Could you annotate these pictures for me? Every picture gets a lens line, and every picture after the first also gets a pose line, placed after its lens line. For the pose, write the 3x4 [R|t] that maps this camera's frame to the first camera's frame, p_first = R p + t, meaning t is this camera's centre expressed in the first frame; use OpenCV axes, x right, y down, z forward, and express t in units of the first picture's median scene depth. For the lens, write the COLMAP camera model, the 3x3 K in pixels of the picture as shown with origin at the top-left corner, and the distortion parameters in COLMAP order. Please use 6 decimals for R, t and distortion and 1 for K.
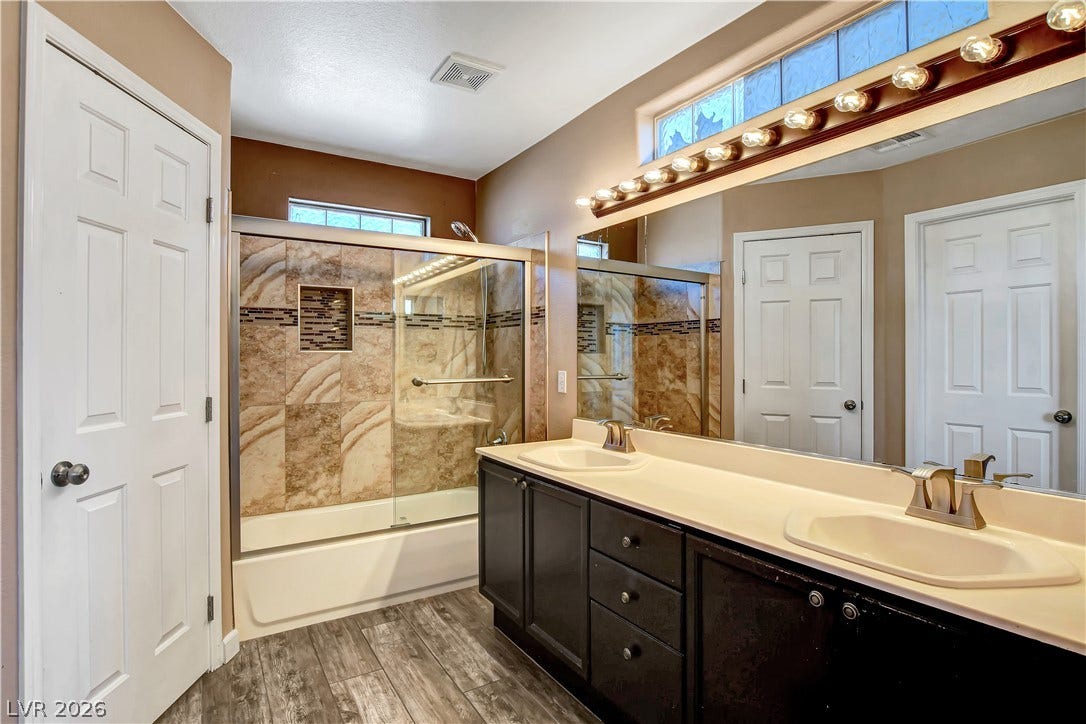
lens RADIAL K [[536.4, 0, 525.2], [0, 536.4, 347.0], [0, 0, 1]] dist [-0.024966, 0.000924]
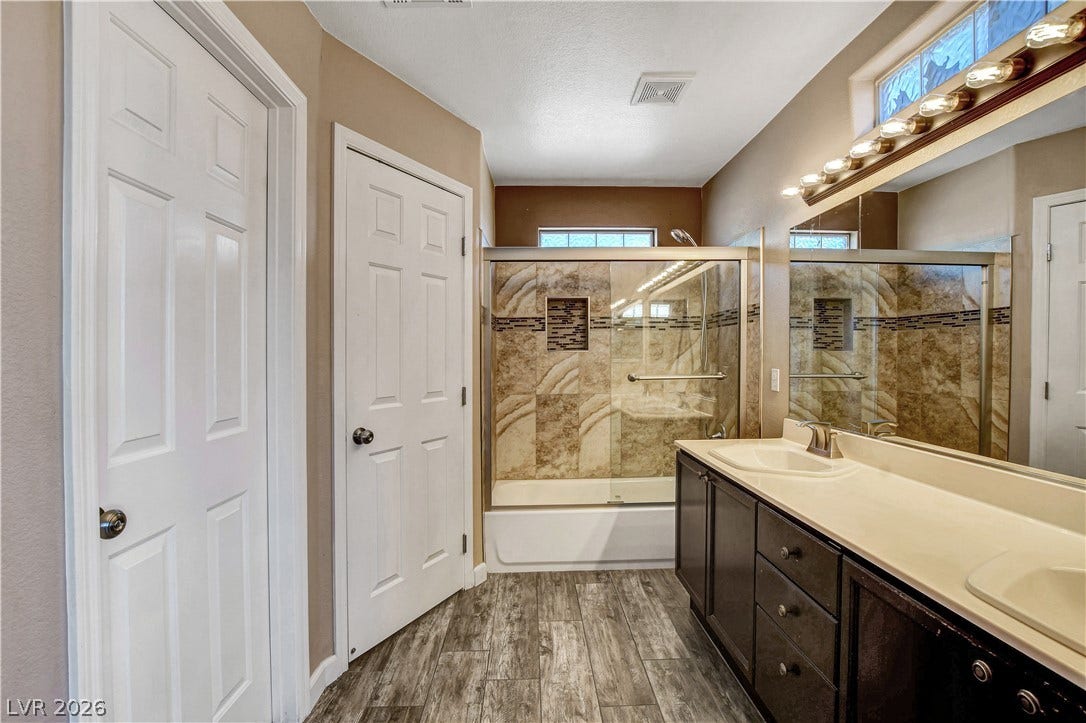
lens RADIAL K [[474.4, 0, 546.1], [0, 474.4, 361.8], [0, 0, 1]] dist [-0.022257, 0.000623]
pose [[0.872734, 0.001218, -0.488195, 0.115873], [0.015012, 0.999457, 0.029331, -0.000344], [0.487965, -0.032927, 0.872242, 0.043856]]
